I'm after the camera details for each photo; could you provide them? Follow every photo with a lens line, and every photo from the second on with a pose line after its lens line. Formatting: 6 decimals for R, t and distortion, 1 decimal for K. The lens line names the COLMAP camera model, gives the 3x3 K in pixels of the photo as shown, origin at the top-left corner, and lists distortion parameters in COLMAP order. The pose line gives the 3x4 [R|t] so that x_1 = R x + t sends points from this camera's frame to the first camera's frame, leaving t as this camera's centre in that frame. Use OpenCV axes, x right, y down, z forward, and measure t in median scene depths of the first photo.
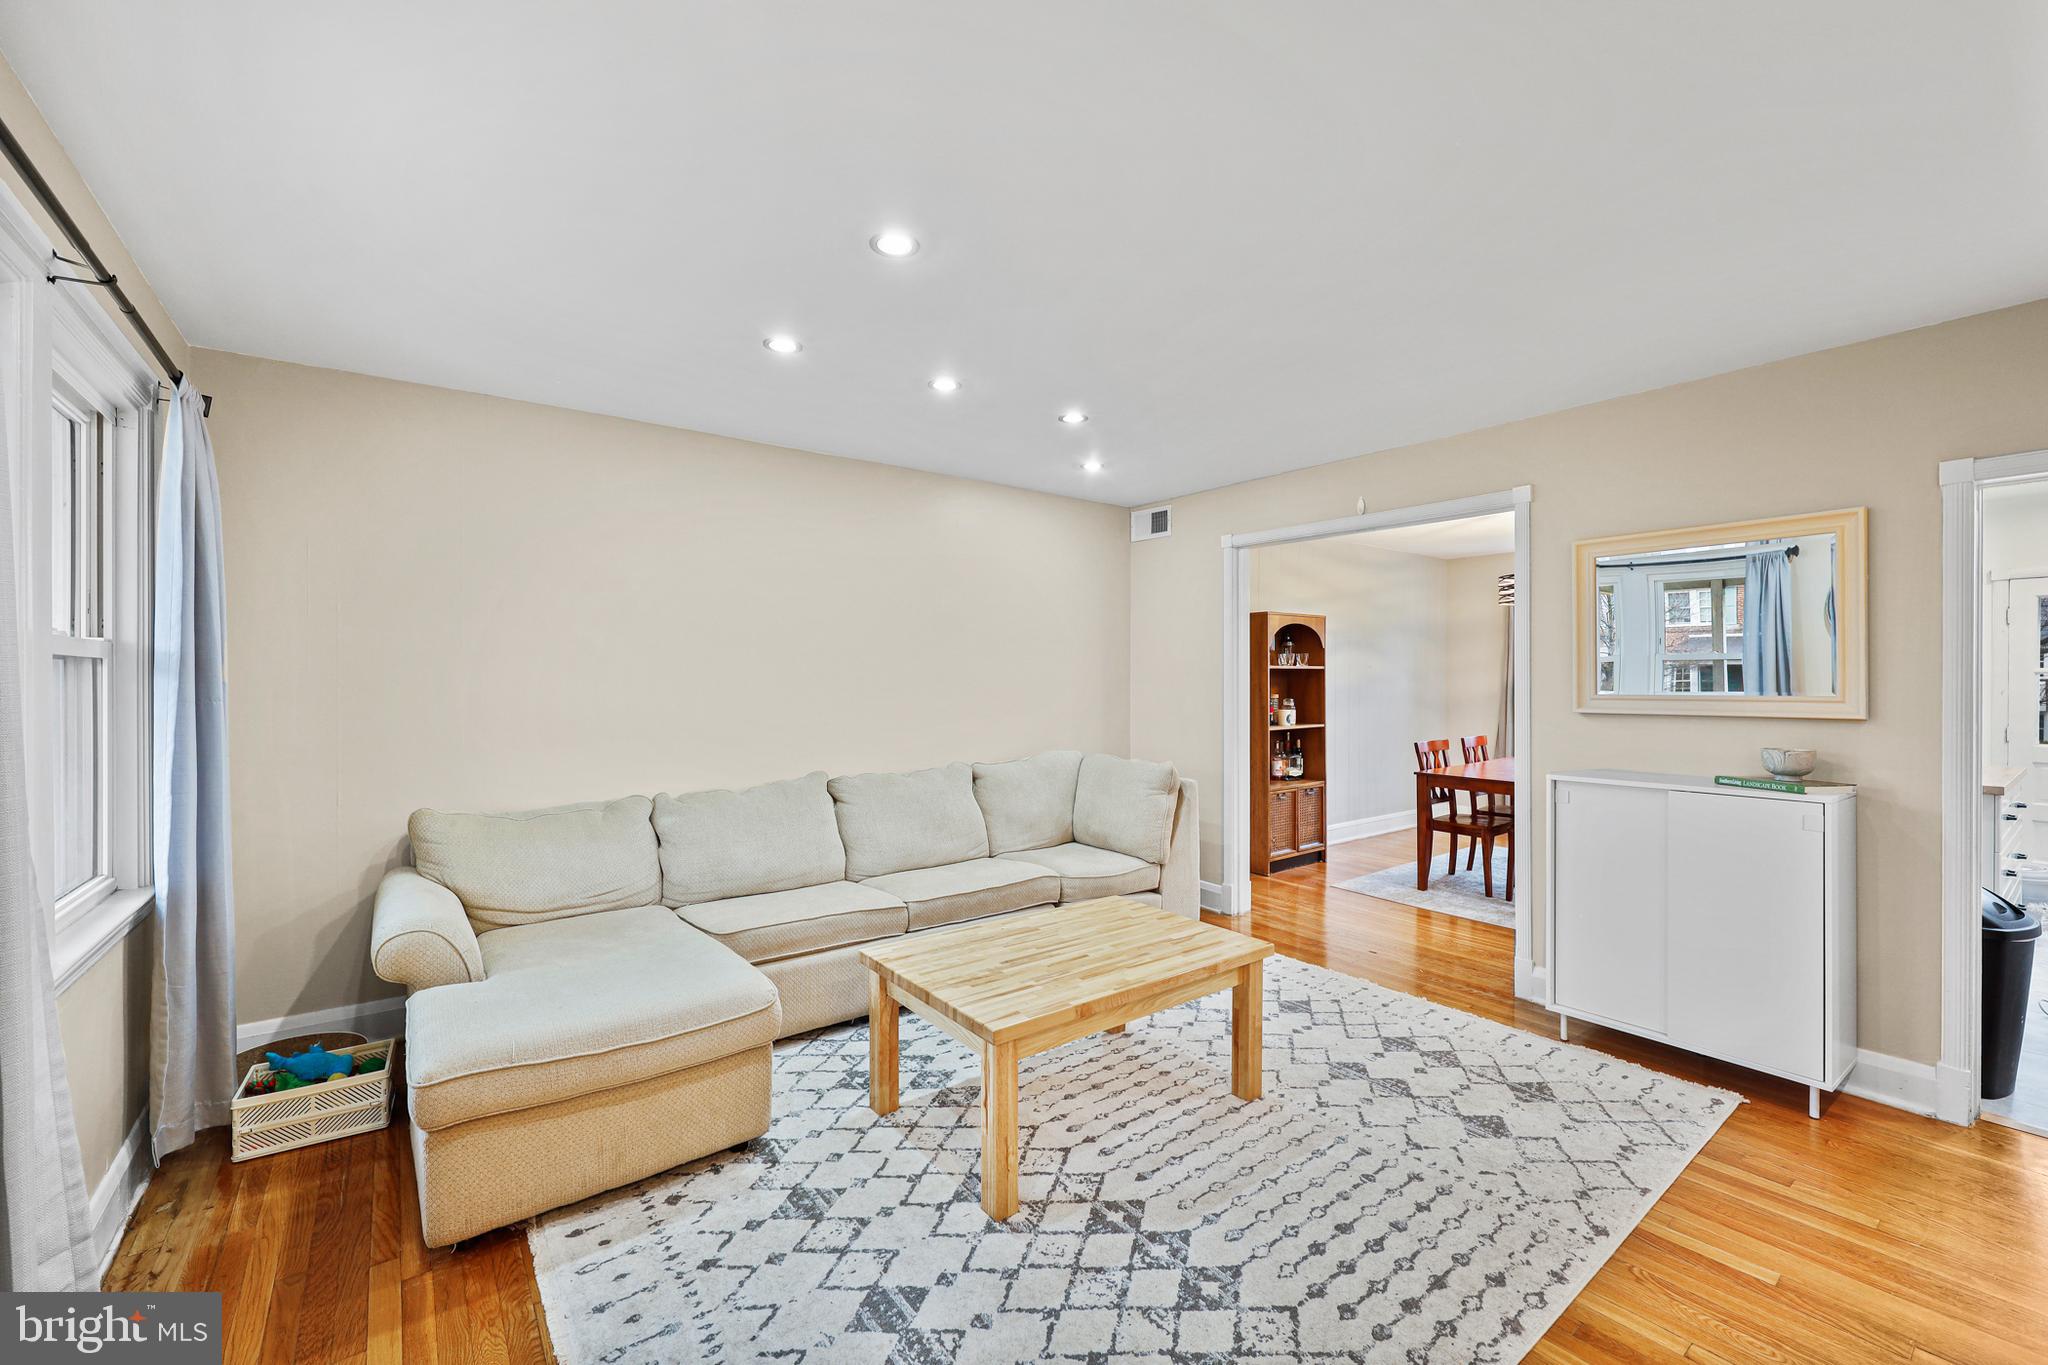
lens RADIAL K [[824.4, 0, 1026.3], [0, 824.4, 678.7], [0, 0, 1]] dist [0.000660, -0.000087]
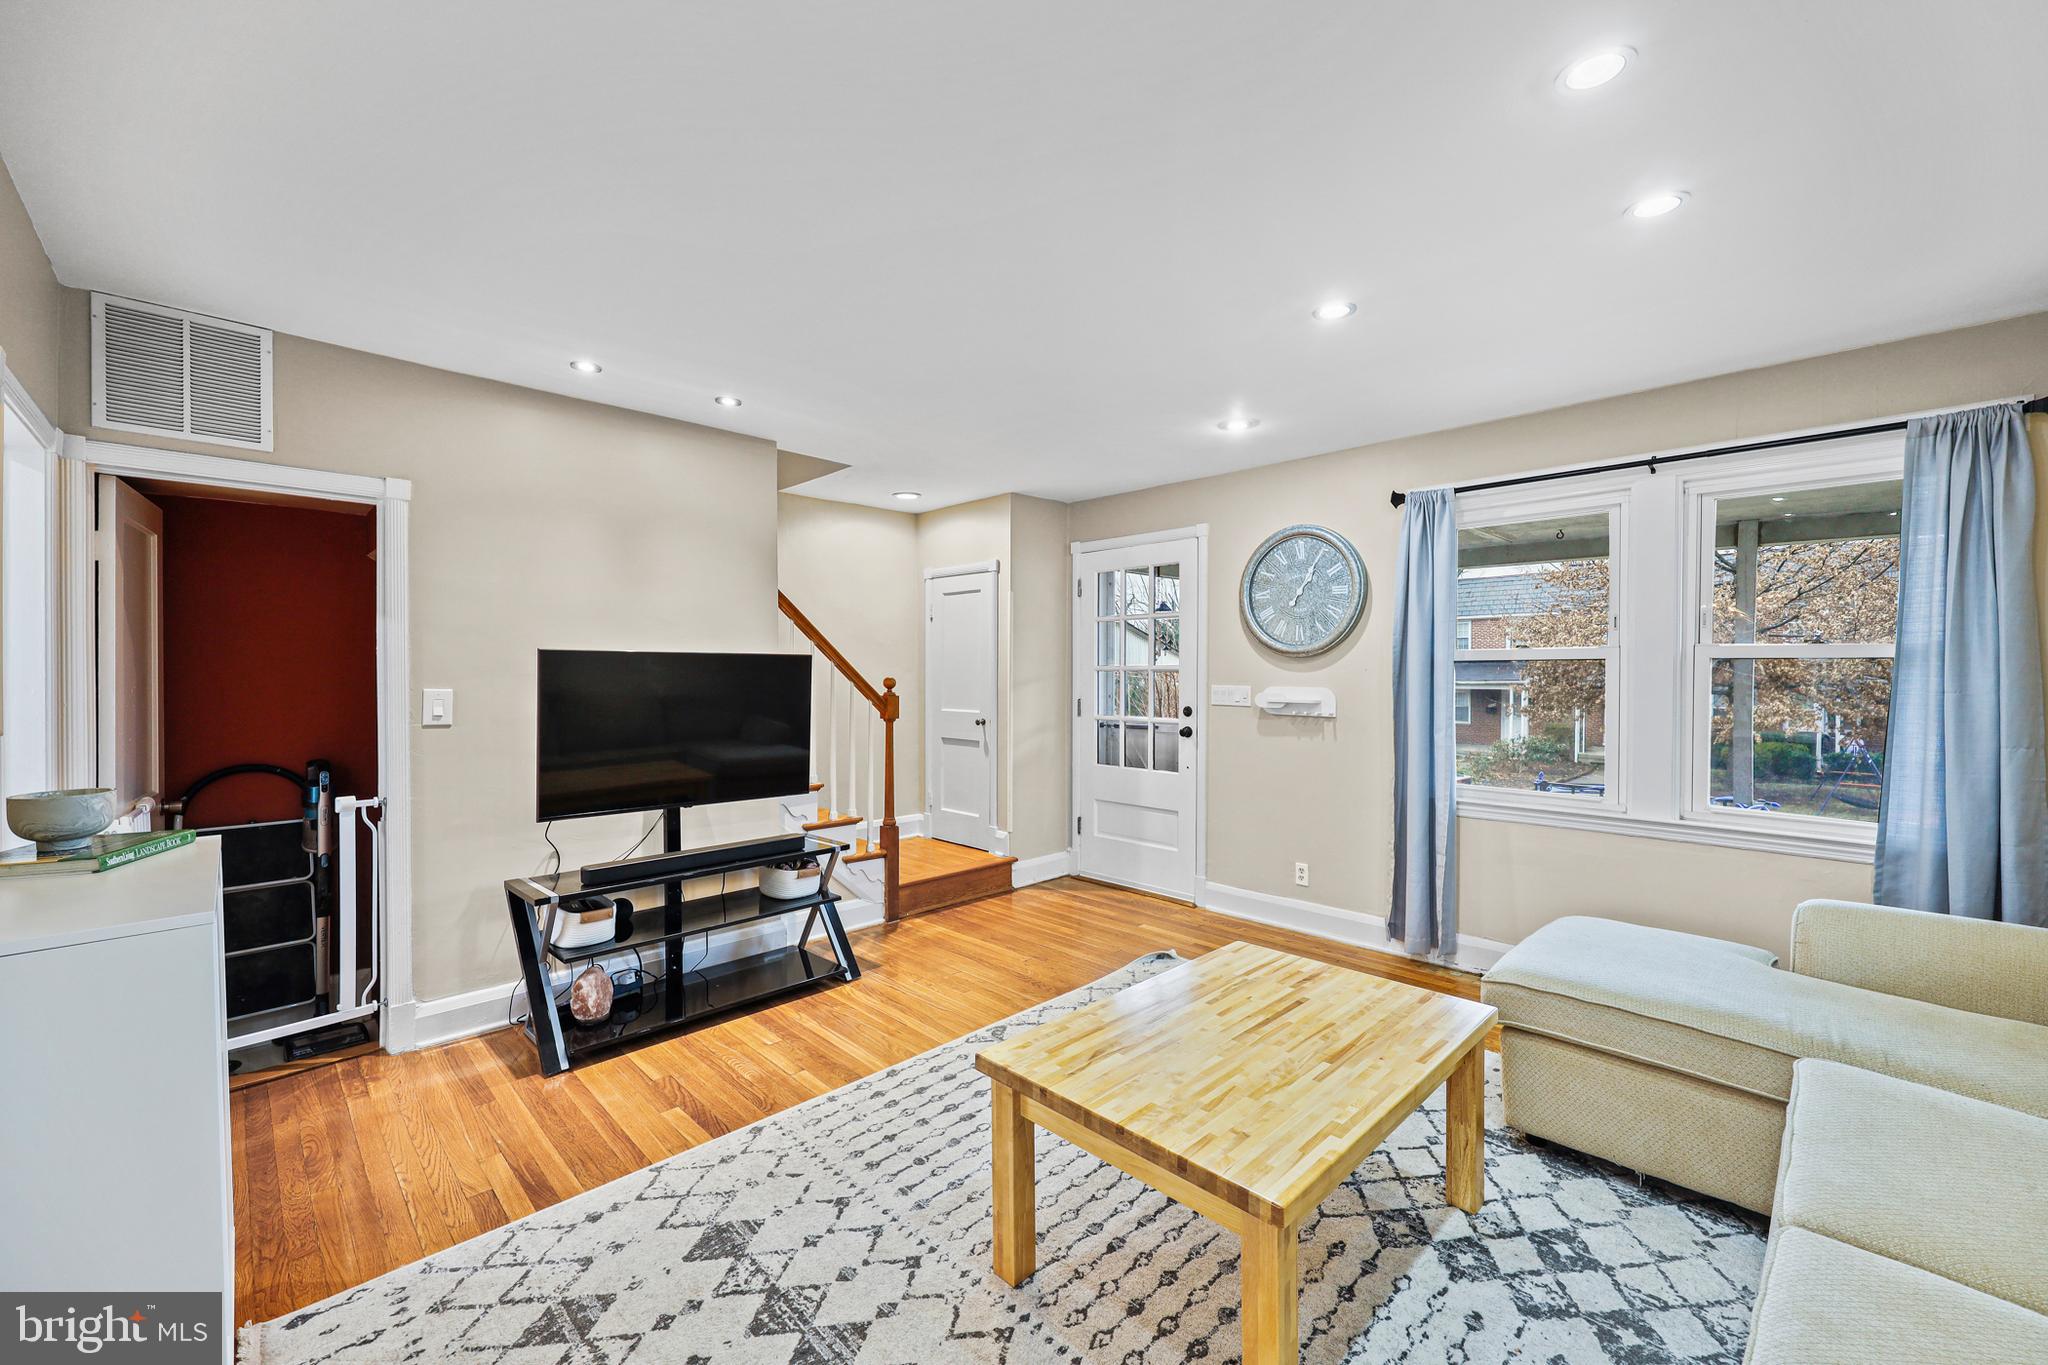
lens RADIAL K [[824.4, 0, 1026.3], [0, 824.4, 678.7], [0, 0, 1]] dist [0.000660, -0.000087]
pose [[-0.991250, -0.000984, -0.131993, 0.410513], [-0.001719, 0.999984, 0.005458, 0.003344], [0.131985, 0.005637, -0.991236, 1.980251]]
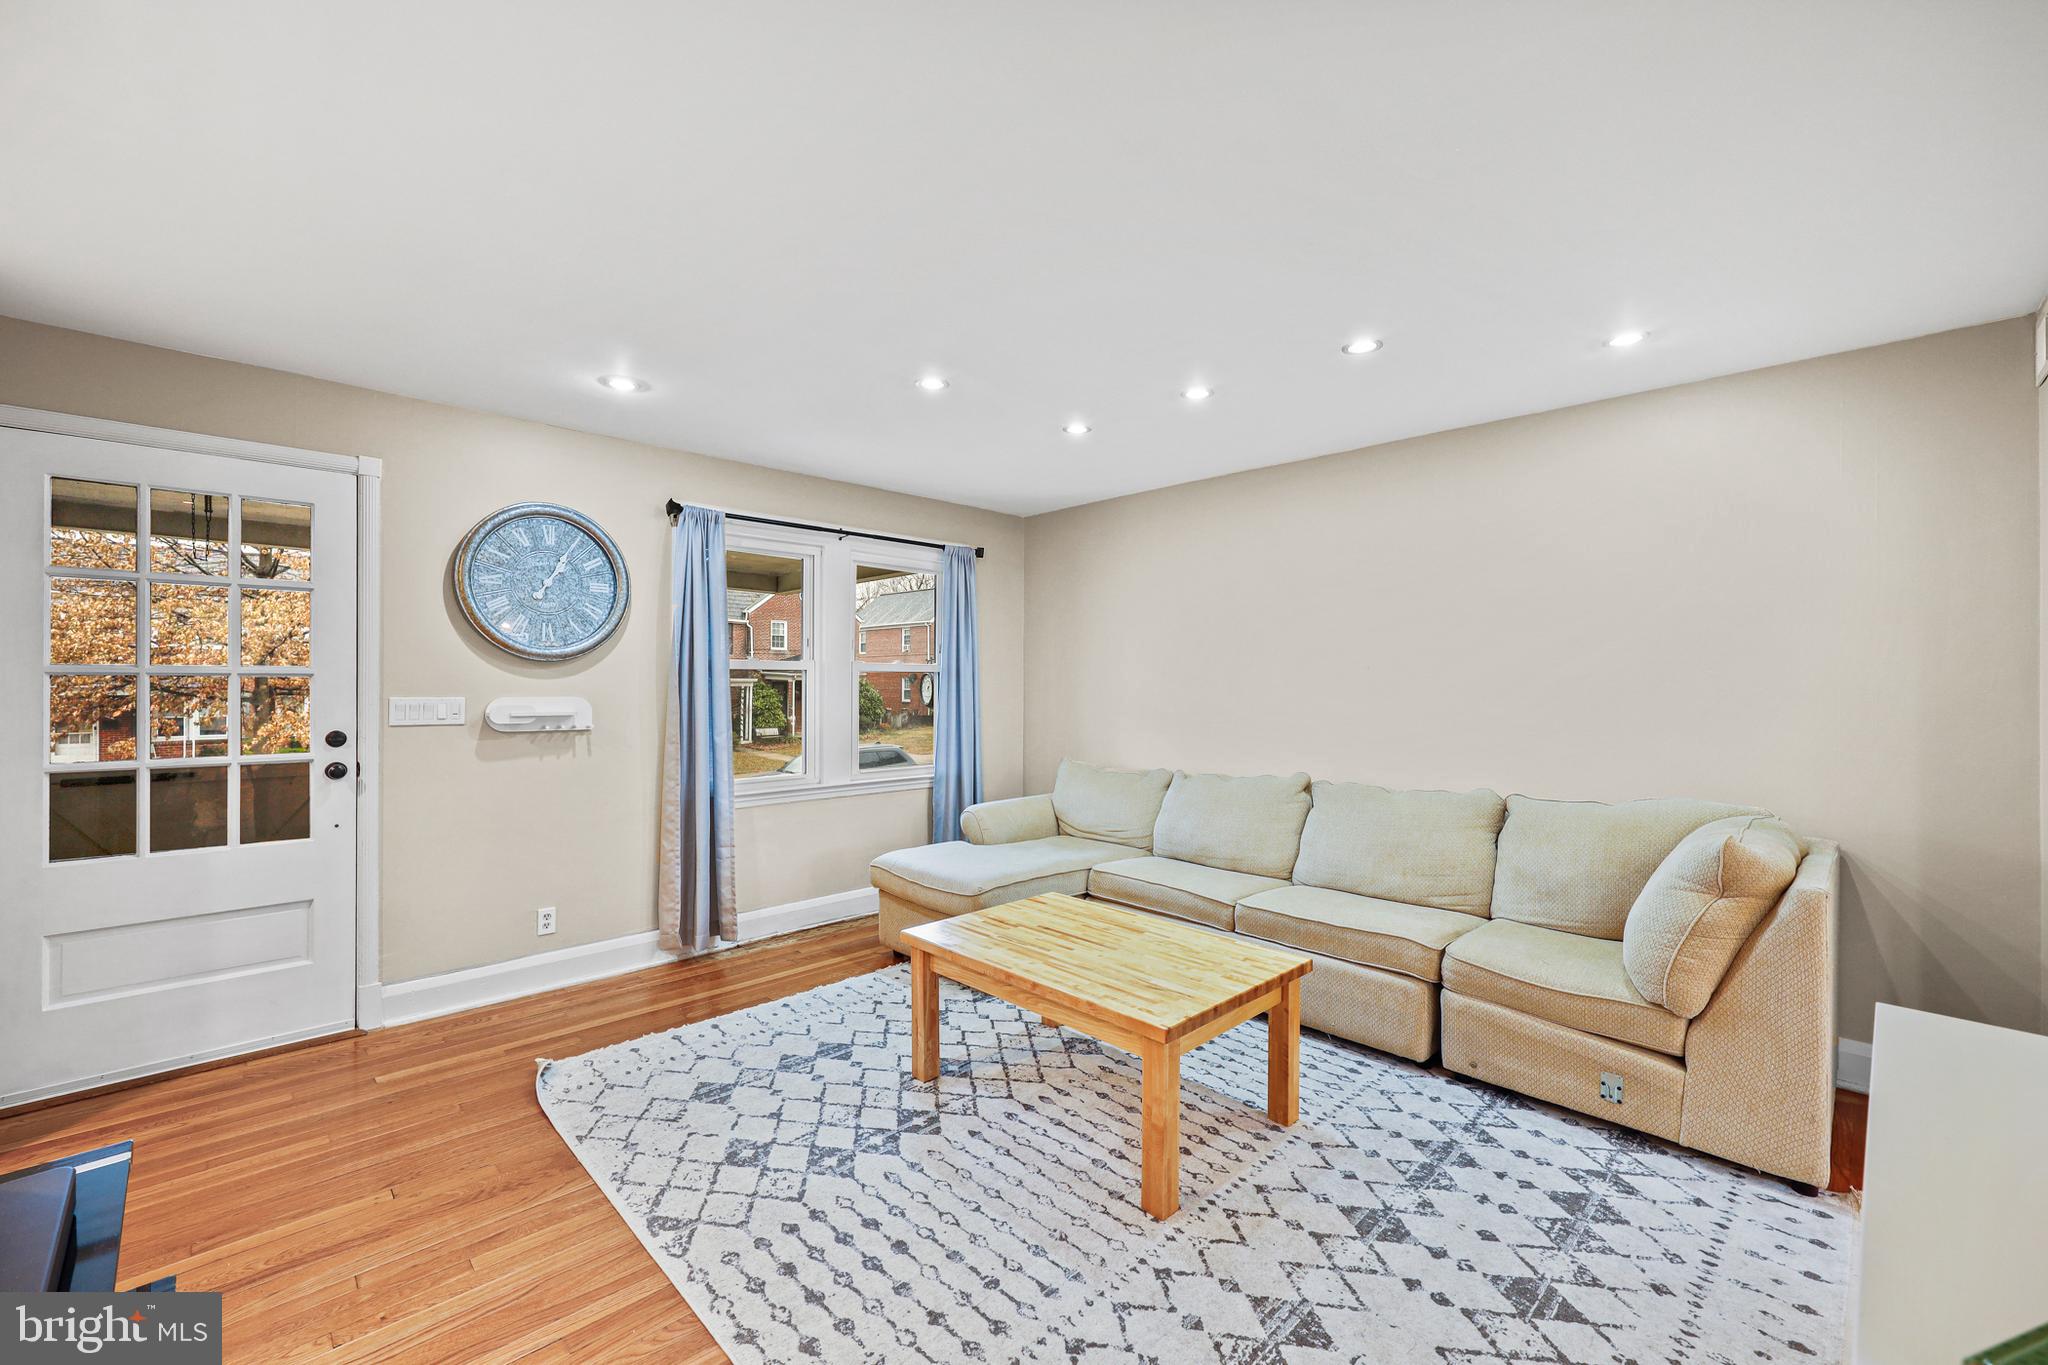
lens RADIAL K [[824.4, 0, 1026.3], [0, 824.4, 678.7], [0, 0, 1]] dist [0.000660, -0.000087]
pose [[0.126076, -0.004757, -0.992009, 1.214076], [-0.000567, 0.999988, -0.004868, 0.004104], [0.992020, 0.001176, 0.126072, 0.909591]]
